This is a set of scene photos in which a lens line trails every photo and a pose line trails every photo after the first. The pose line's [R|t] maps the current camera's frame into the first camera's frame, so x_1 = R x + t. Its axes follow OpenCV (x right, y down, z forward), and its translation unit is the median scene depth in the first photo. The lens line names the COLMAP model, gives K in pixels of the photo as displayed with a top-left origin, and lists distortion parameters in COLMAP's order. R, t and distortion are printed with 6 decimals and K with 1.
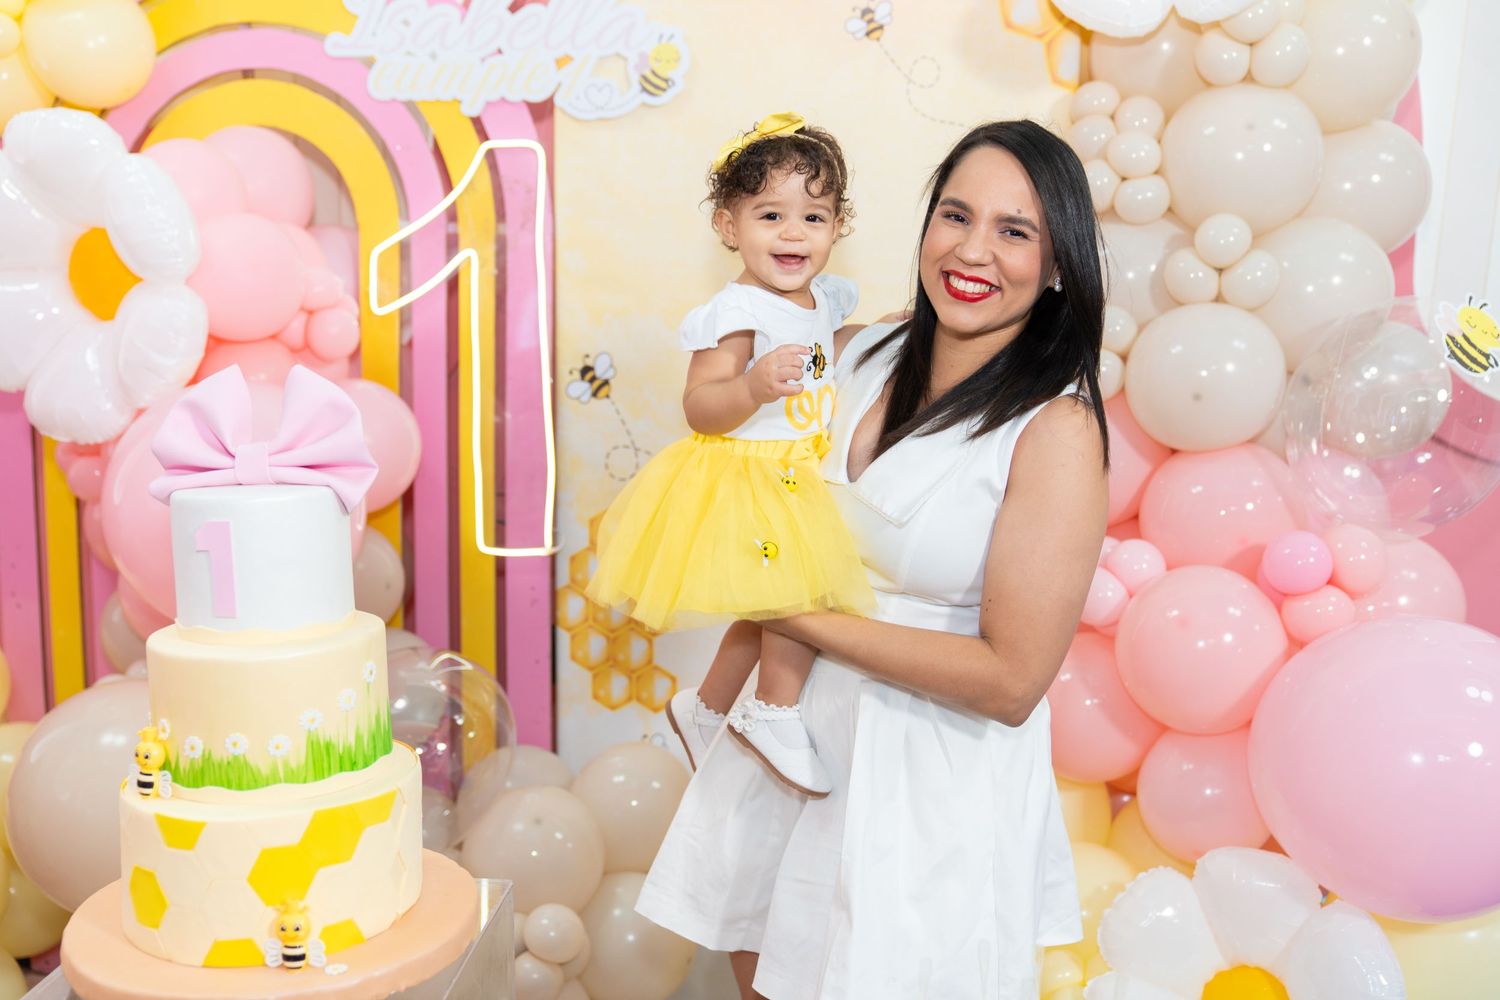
lens RADIAL K [[1564.6, 0, 716.9], [0, 1564.6, 502.1], [0, 0, 1]] dist [0.006173, 0.000000]
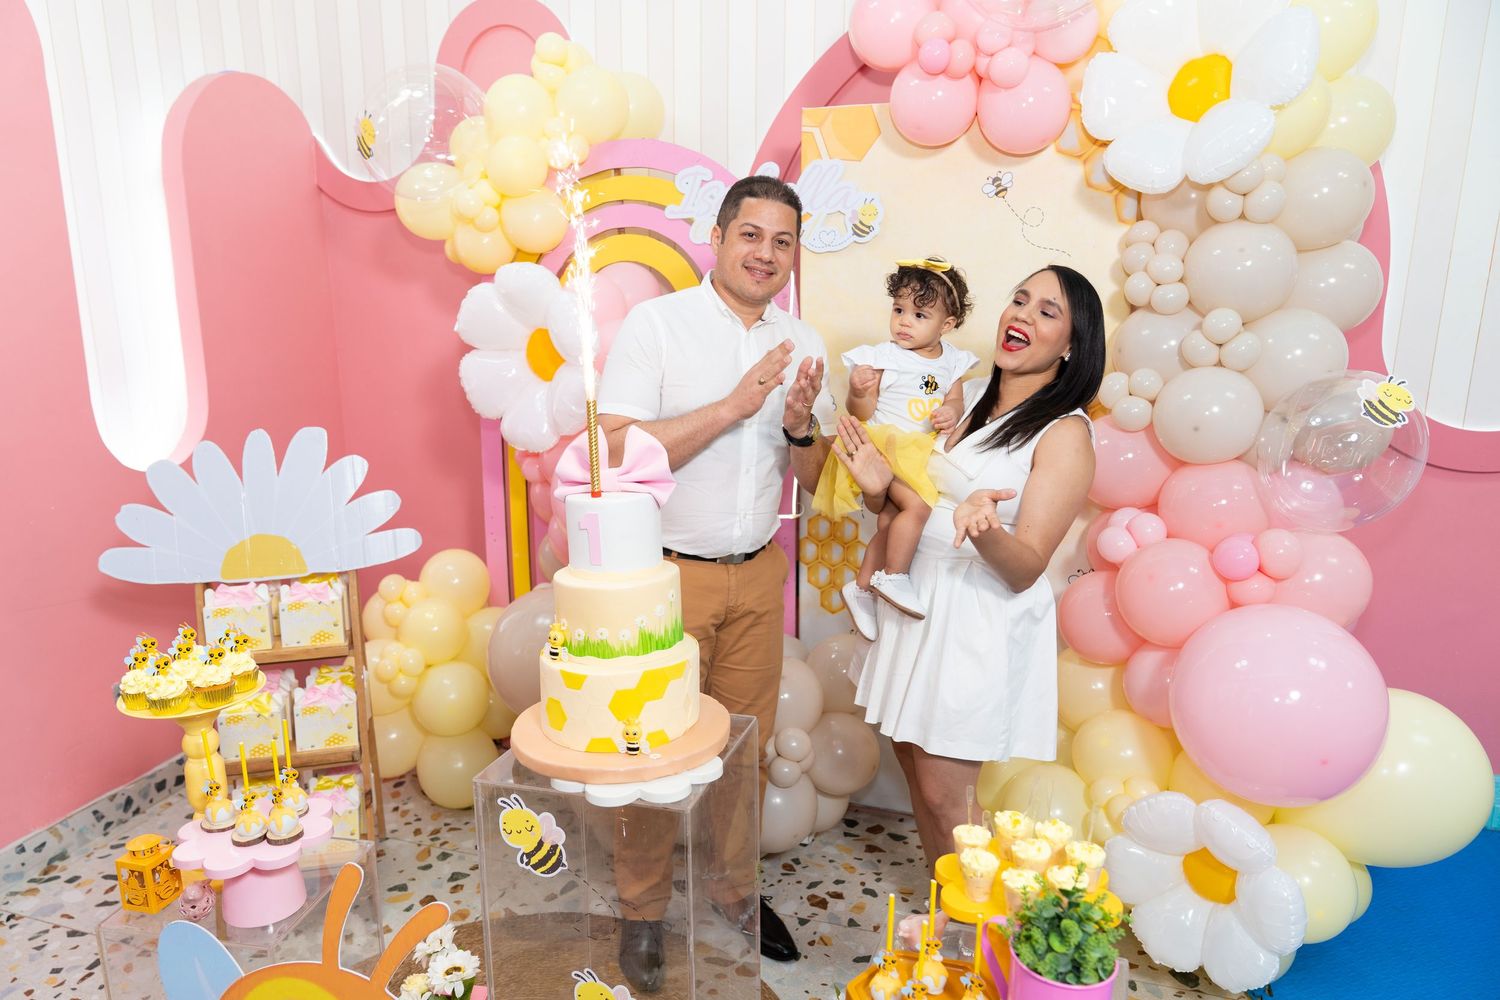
lens RADIAL K [[1036.5, 0, 745.7], [0, 1036.5, 507.2], [0, 0, 1]] dist [-0.019965, 0.017113]
pose [[0.982784, 0.013128, -0.184290, 0.047021], [-0.005461, 0.999101, 0.042045, -0.026231], [0.184677, -0.040314, 0.981972, -0.092232]]
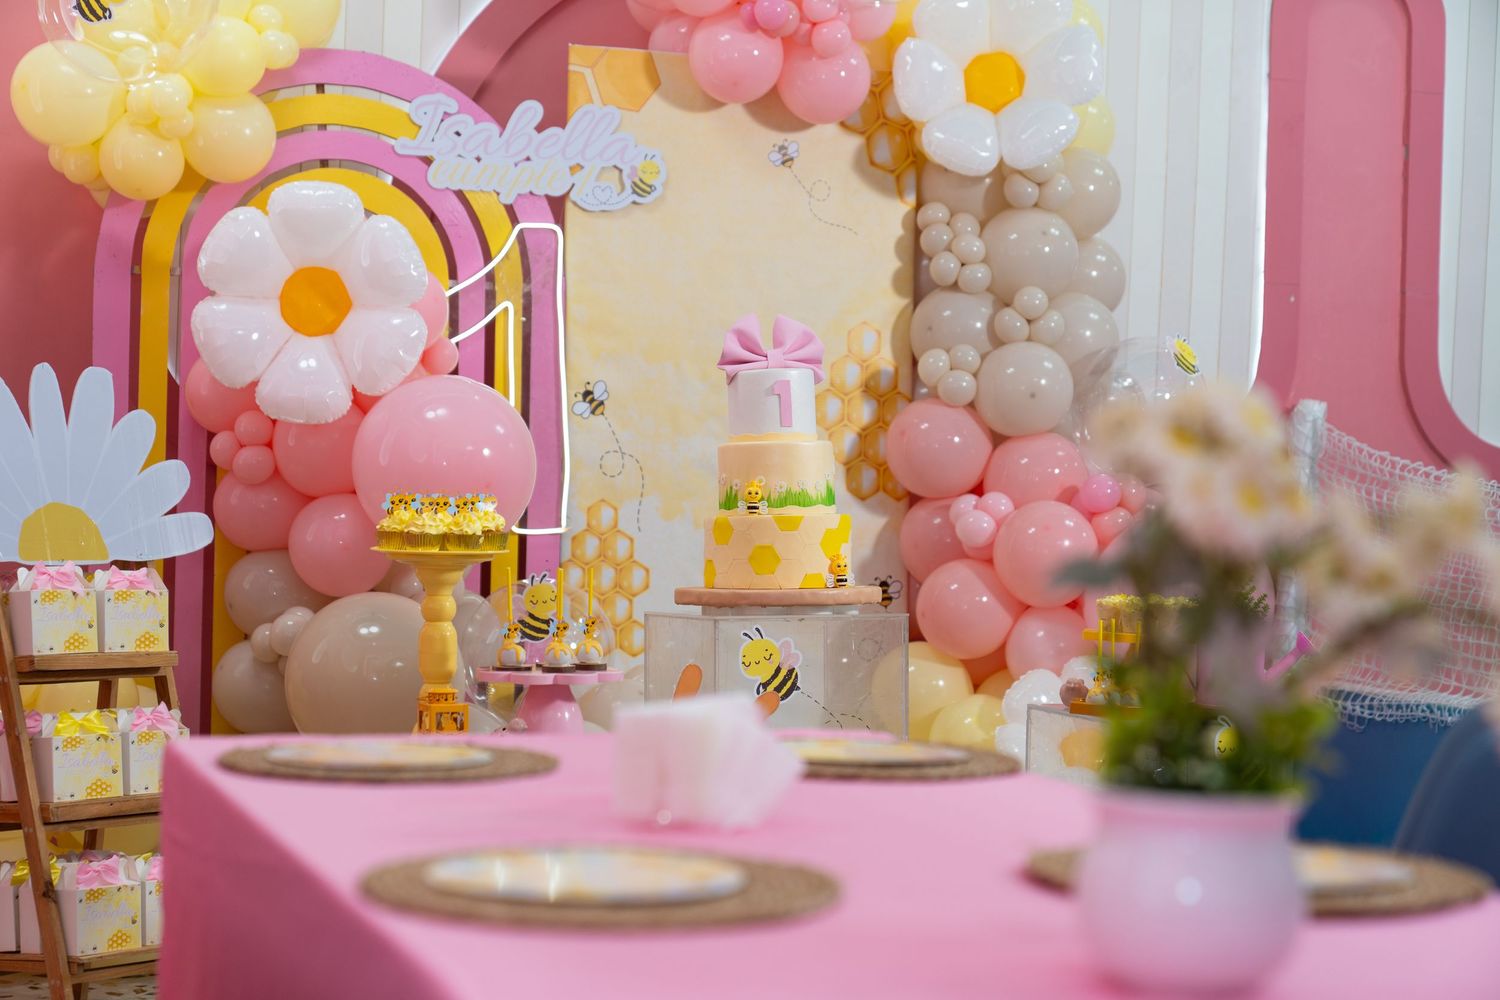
lens RADIAL K [[2653.1, 0, 743.5], [0, 2653.1, 505.5], [0, 0, 1]] dist [0.092413, 0.000000]
pose [[0.891399, 0.000777, 0.453218, -1.115537], [0.070504, 0.987587, -0.140362, 0.379387], [-0.447701, 0.157073, 0.880279, -1.169431]]
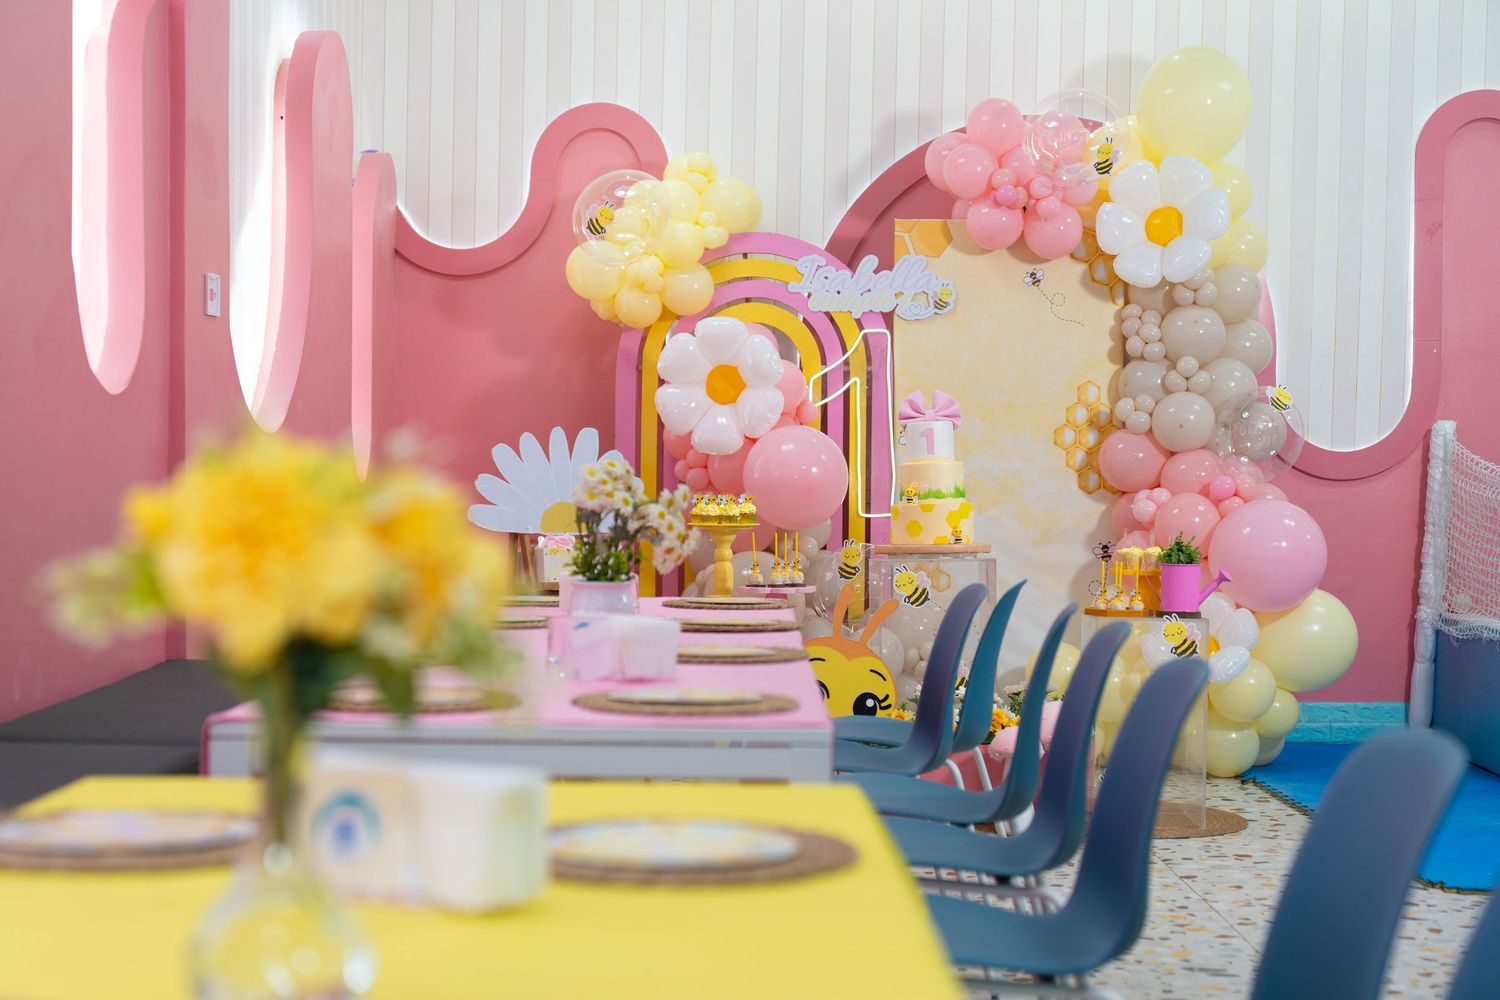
lens RADIAL K [[2506.8, 0, 746.4], [0, 2506.8, 505.2], [0, 0, 1]] dist [0.158251, 0.000000]
pose [[0.990623, -0.010983, 0.136178, -0.885288], [0.032514, 0.987078, -0.156909, 0.631063], [-0.132695, 0.159865, 0.978180, -2.686201]]
